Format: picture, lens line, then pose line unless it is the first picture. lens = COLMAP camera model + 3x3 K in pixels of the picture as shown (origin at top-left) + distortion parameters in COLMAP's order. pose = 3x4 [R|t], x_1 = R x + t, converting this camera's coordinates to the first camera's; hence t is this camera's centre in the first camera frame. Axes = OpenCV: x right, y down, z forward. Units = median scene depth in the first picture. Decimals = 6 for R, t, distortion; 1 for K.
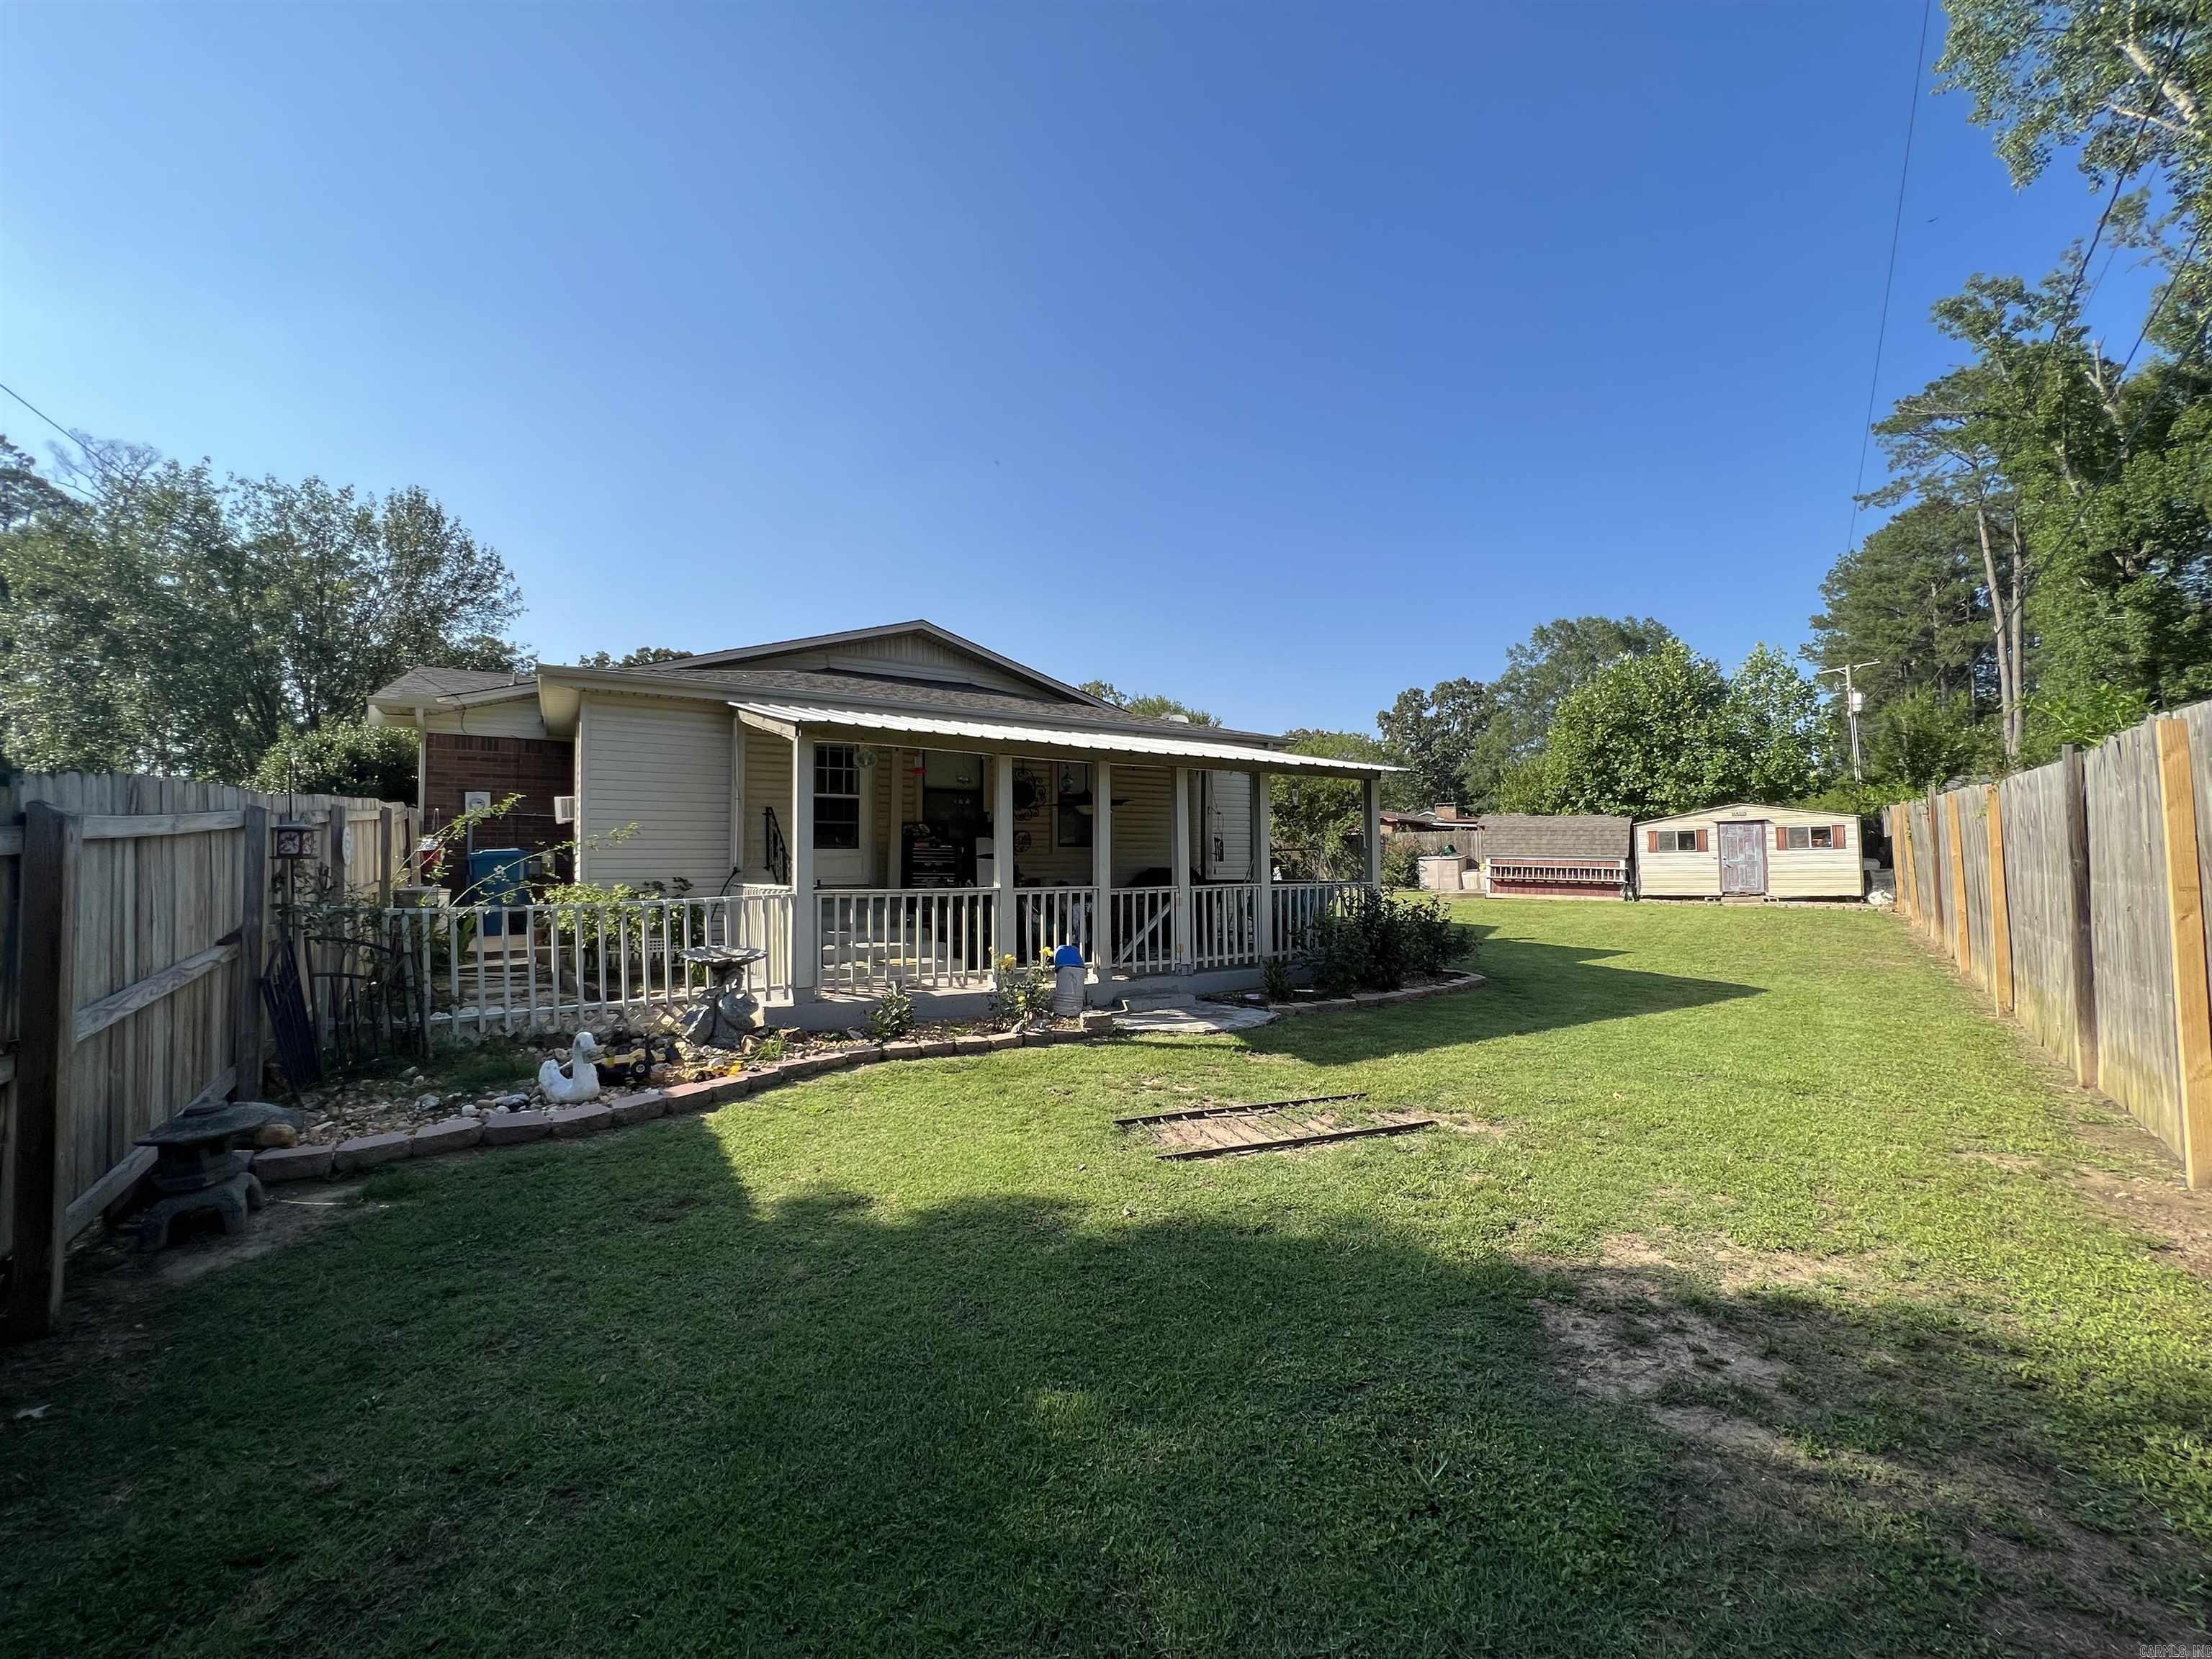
lens RADIAL K [[891.9, 0, 1109.4], [0, 891.9, 820.4], [0, 0, 1]] dist [0.013400, 0.000091]
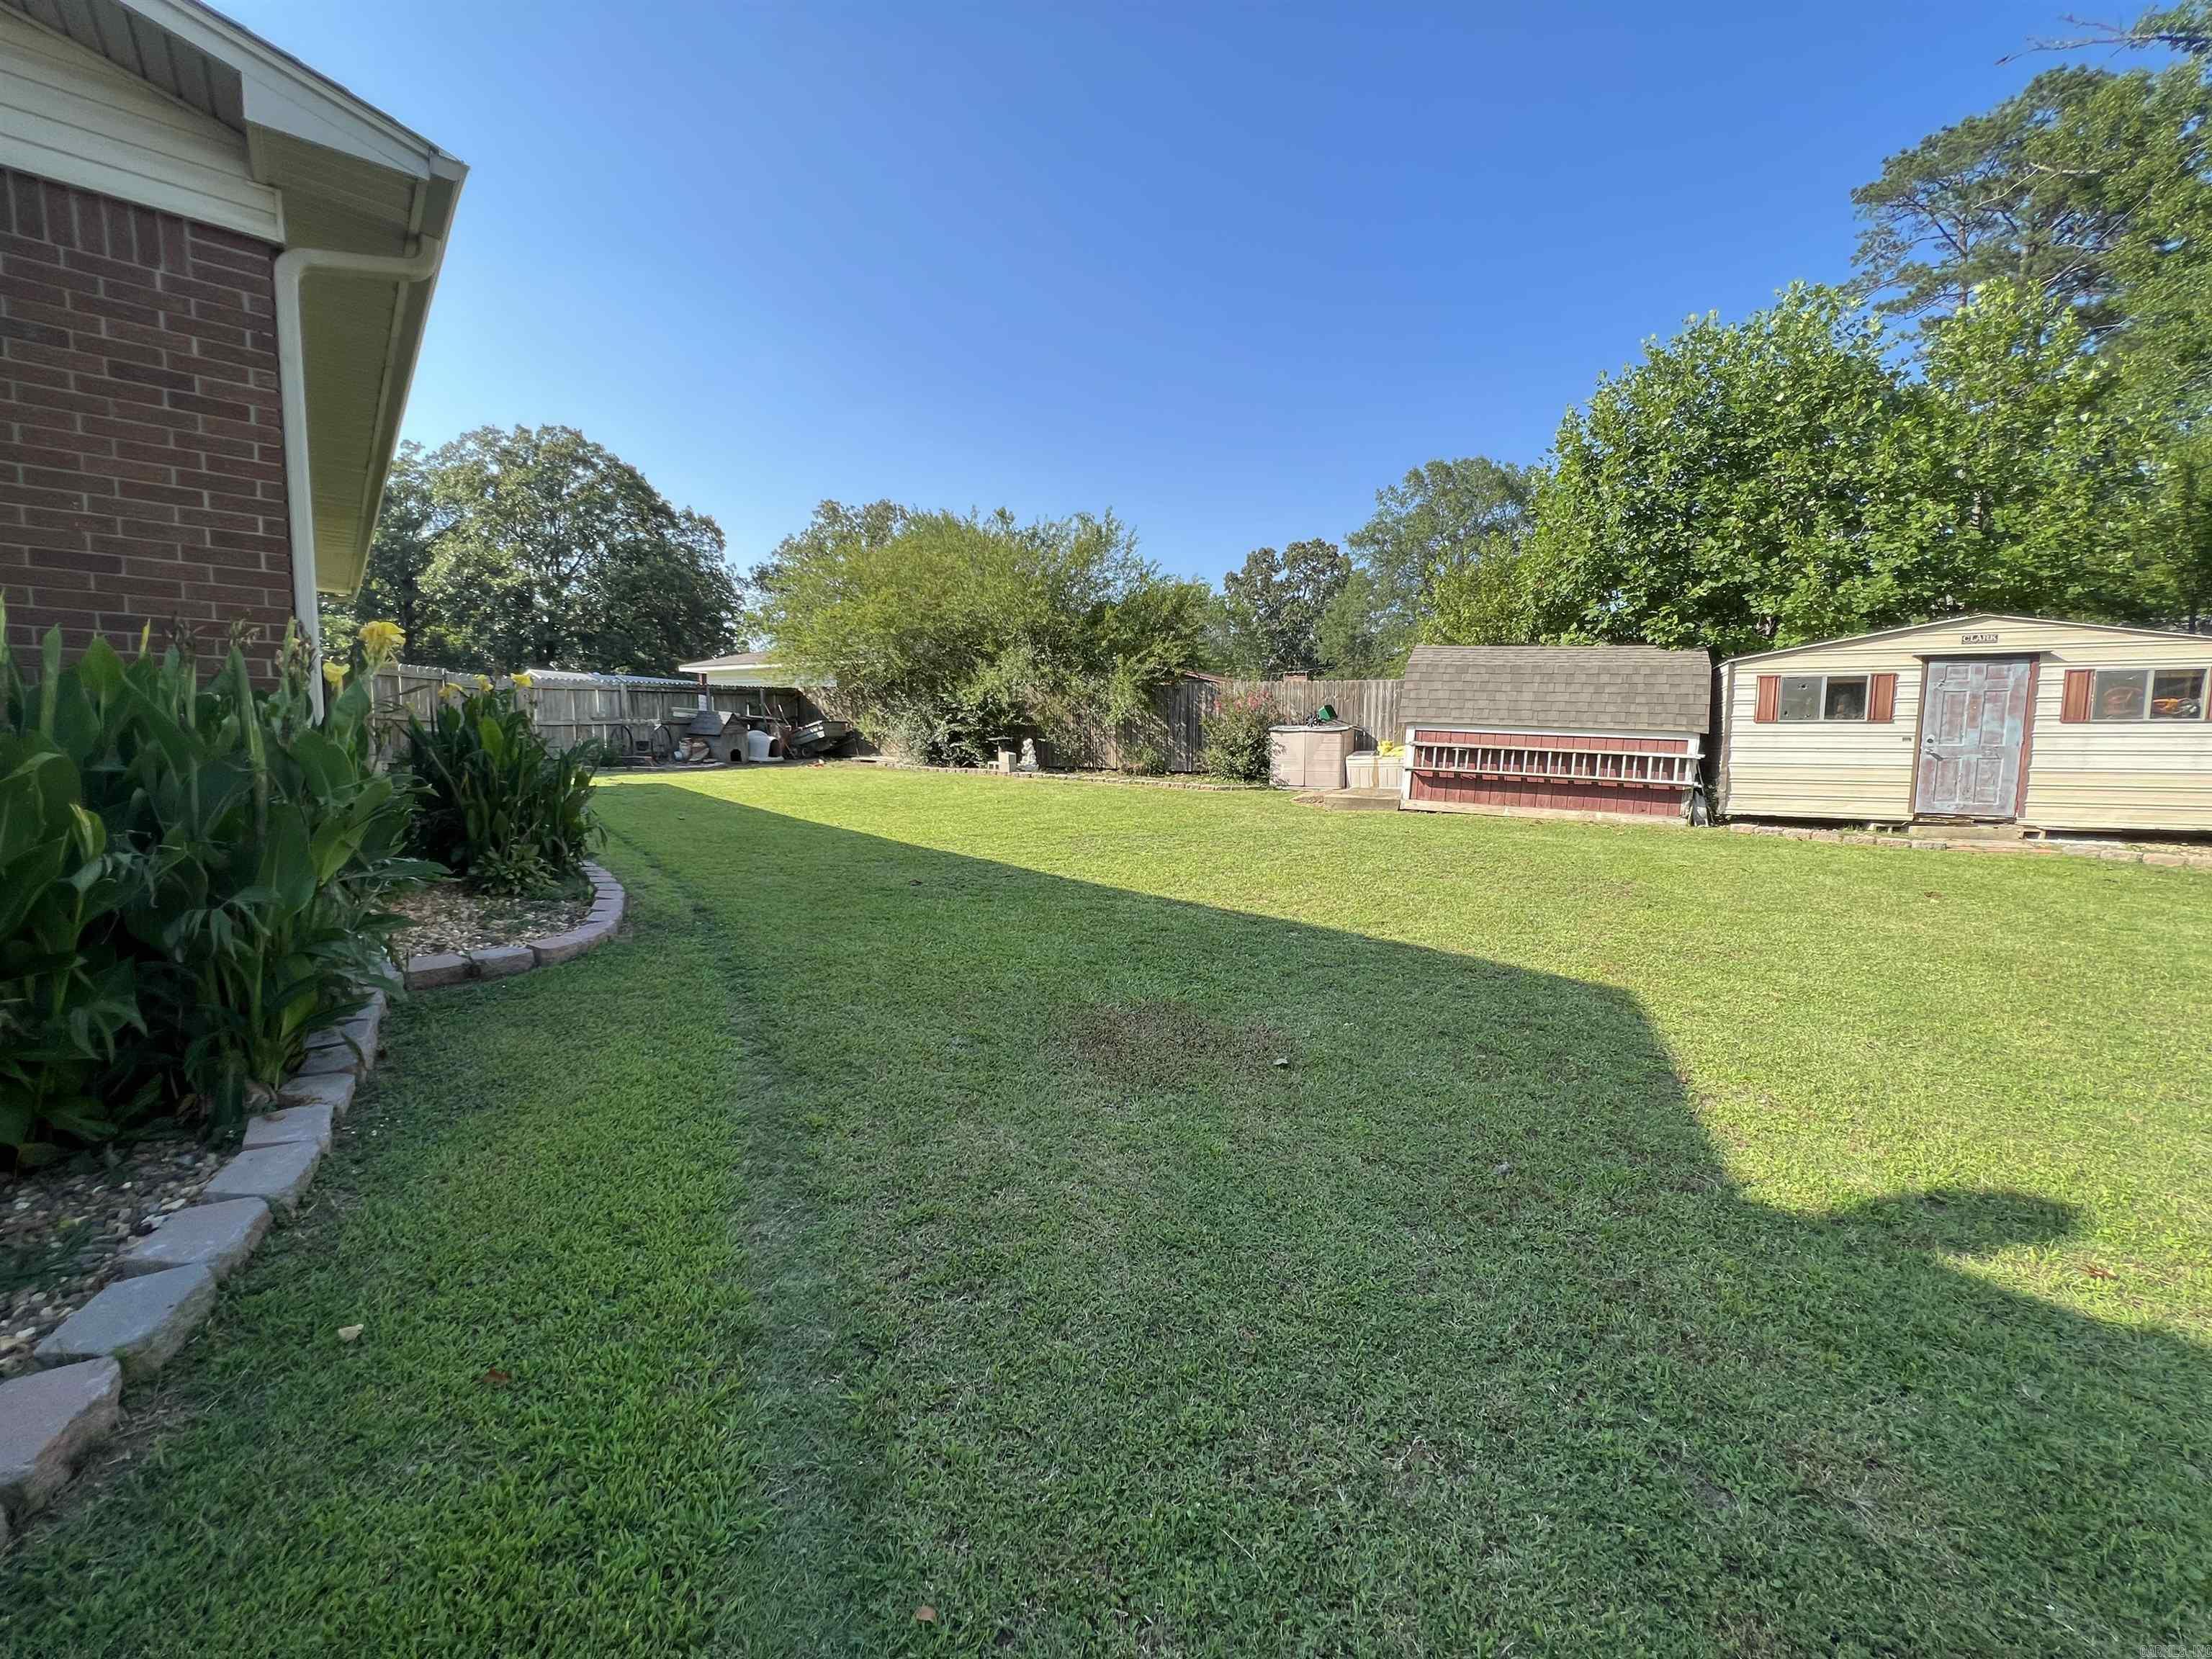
lens RADIAL K [[891.9, 0, 1097.3], [0, 891.9, 828.6], [0, 0, 1]] dist [0.013400, 0.000091]
pose [[0.987172, 0.012538, 0.159168, 0.179326], [-0.035949, 0.988768, 0.145070, 0.031993], [-0.155561, -0.148931, 0.976535, 0.548217]]
